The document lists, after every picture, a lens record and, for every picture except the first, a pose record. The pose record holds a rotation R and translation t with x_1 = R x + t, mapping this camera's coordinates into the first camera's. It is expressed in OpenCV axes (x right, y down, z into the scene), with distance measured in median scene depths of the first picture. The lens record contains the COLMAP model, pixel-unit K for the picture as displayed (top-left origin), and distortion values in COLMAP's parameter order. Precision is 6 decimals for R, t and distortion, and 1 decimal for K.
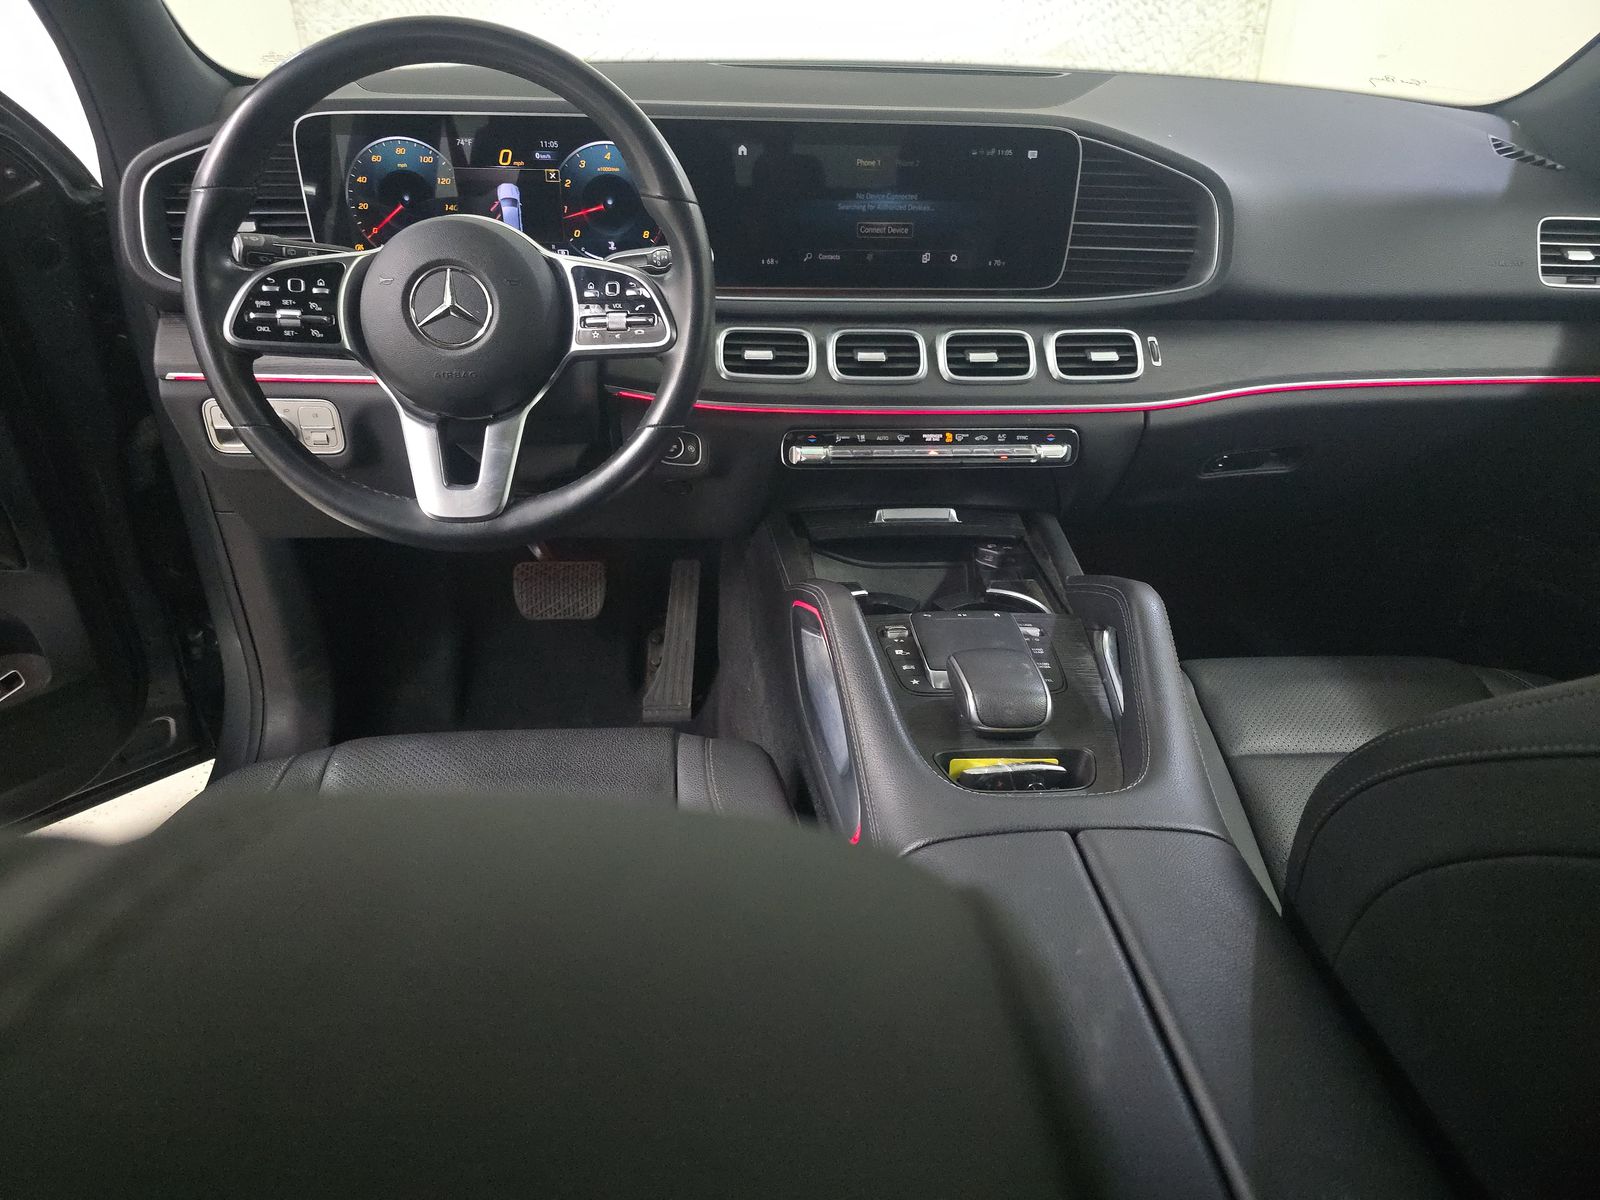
lens RADIAL K [[1048.1, 0, 807.6], [0, 1048.1, 605.7], [0, 0, 1]] dist [0.003627, -0.016204]
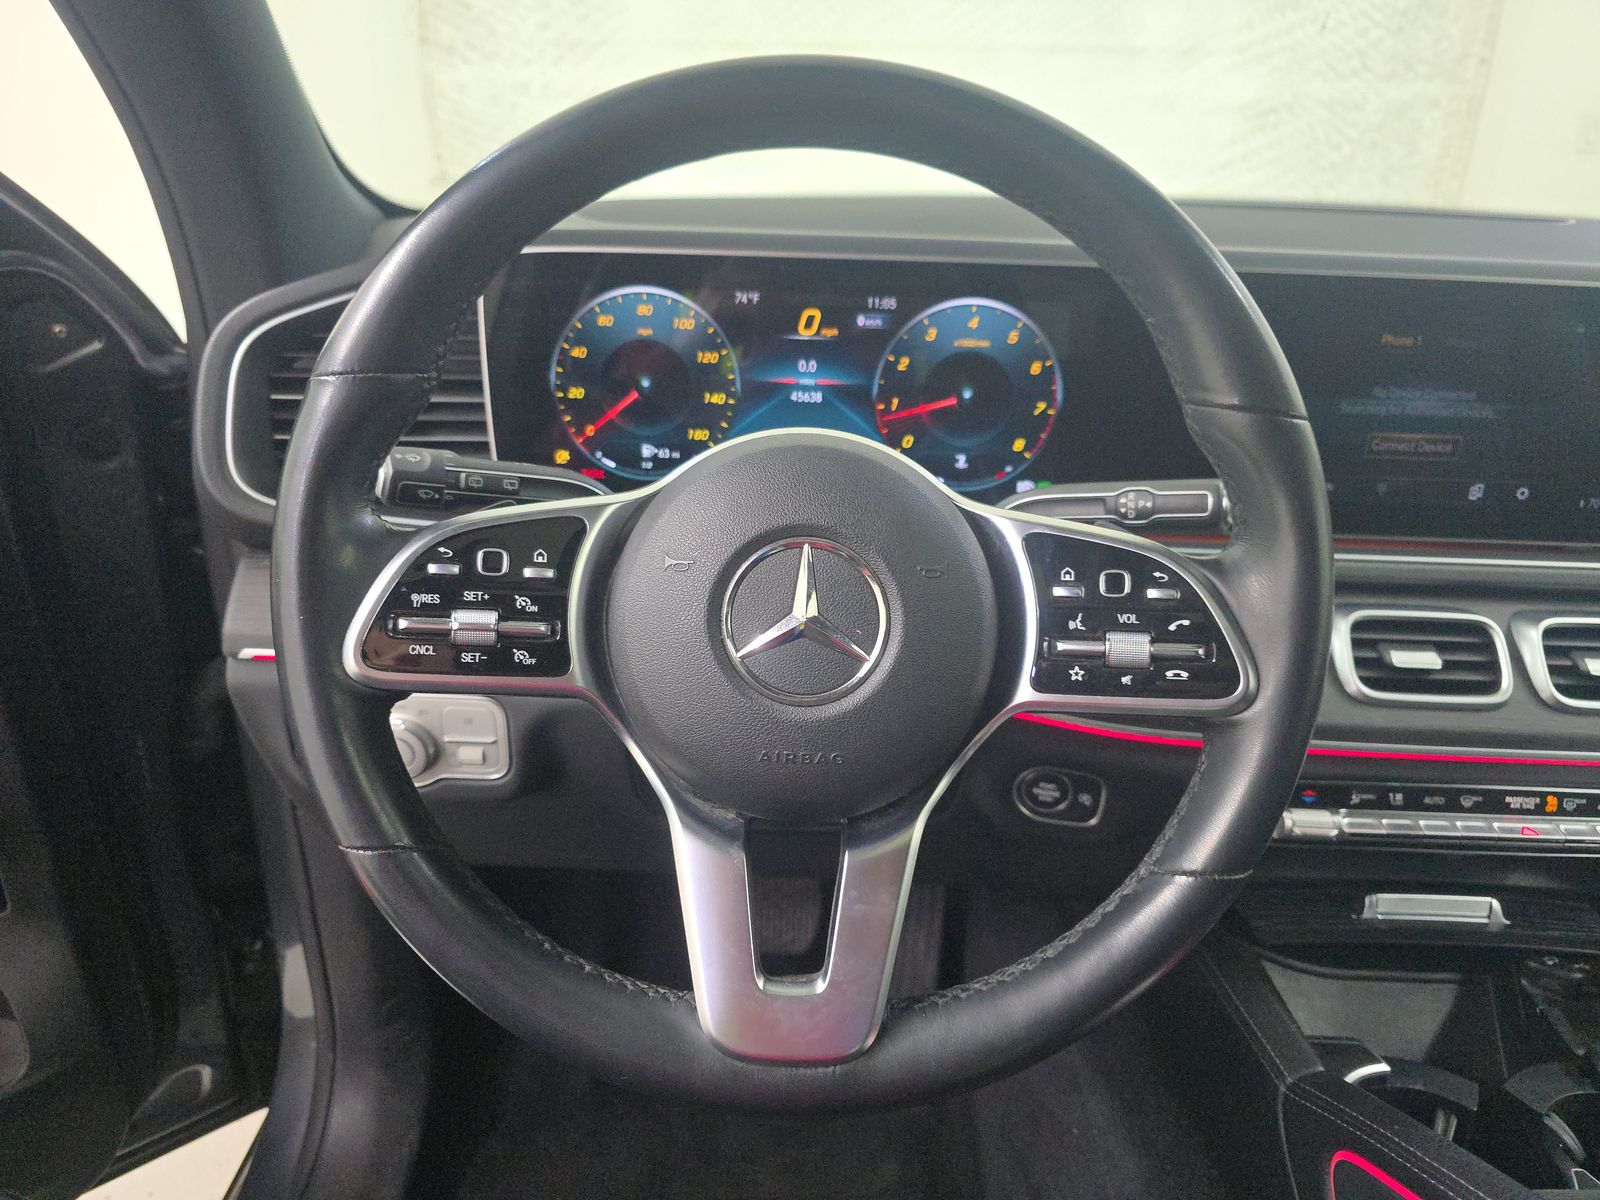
lens RADIAL K [[1048.1, 0, 795.7], [0, 1048.1, 592.0], [0, 0, 1]] dist [0.003627, -0.016204]
pose [[0.996550, 0.034356, -0.075549, -0.248066], [-0.045232, 0.988051, -0.147338, -0.182152], [0.069584, 0.150247, 0.986197, 0.420262]]
